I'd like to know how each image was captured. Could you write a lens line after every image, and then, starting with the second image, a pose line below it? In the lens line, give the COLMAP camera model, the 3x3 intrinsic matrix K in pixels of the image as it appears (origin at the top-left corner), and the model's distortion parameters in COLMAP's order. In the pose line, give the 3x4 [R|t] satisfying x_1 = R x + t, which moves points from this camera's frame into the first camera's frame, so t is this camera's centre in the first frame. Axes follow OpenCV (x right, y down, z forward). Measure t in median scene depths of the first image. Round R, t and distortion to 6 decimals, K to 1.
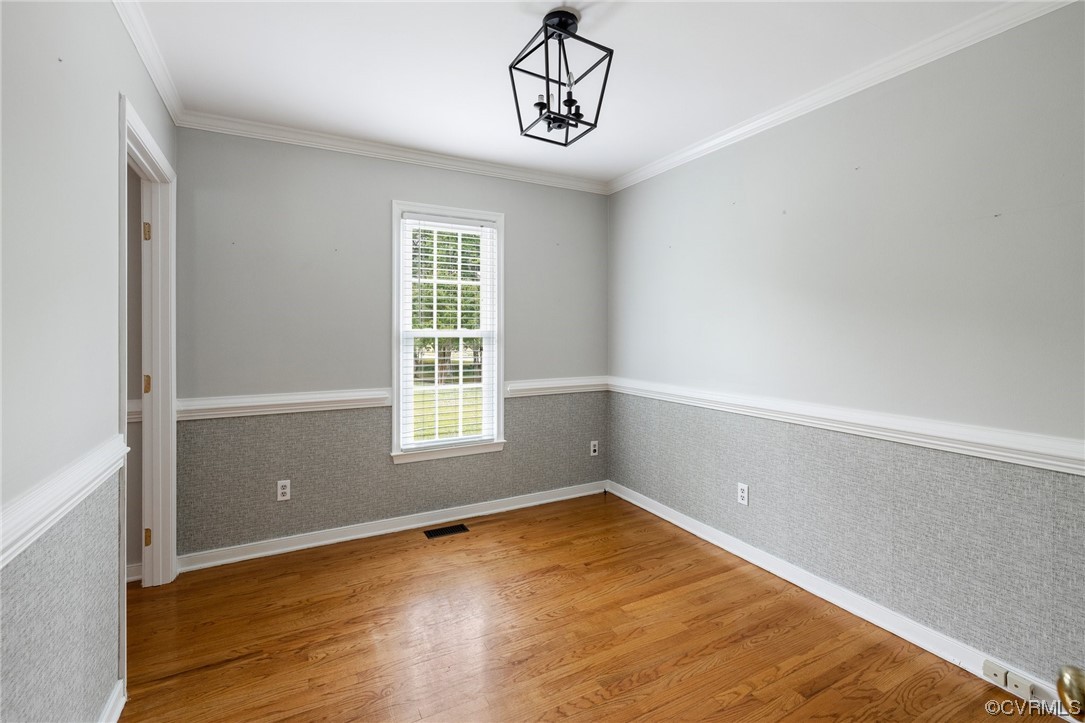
lens RADIAL K [[469.3, 0, 569.9], [0, 469.3, 325.5], [0, 0, 1]] dist [-0.005218, 0.001116]
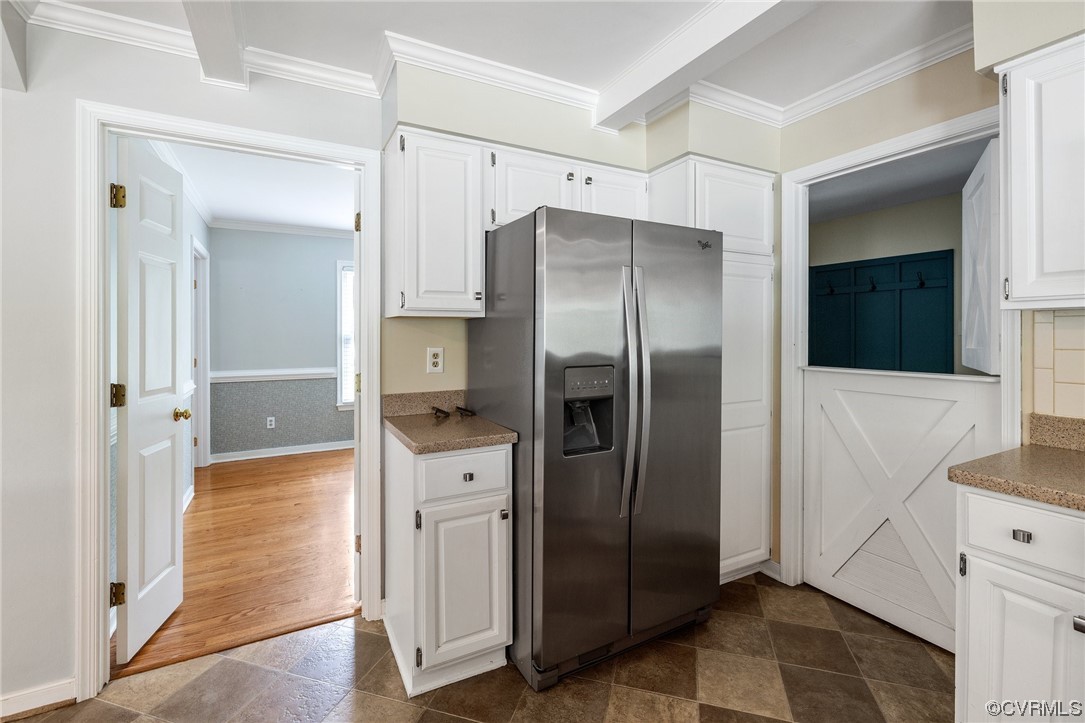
lens RADIAL K [[464.4, 0, 622.7], [0, 464.4, 328.2], [0, 0, 1]] dist [-0.002732, 0.000132]
pose [[0.997656, 0.001802, 0.068408, 0.630629], [-0.002346, 0.999966, 0.007881, -0.032537], [-0.068391, -0.008023, 0.997626, -0.890566]]
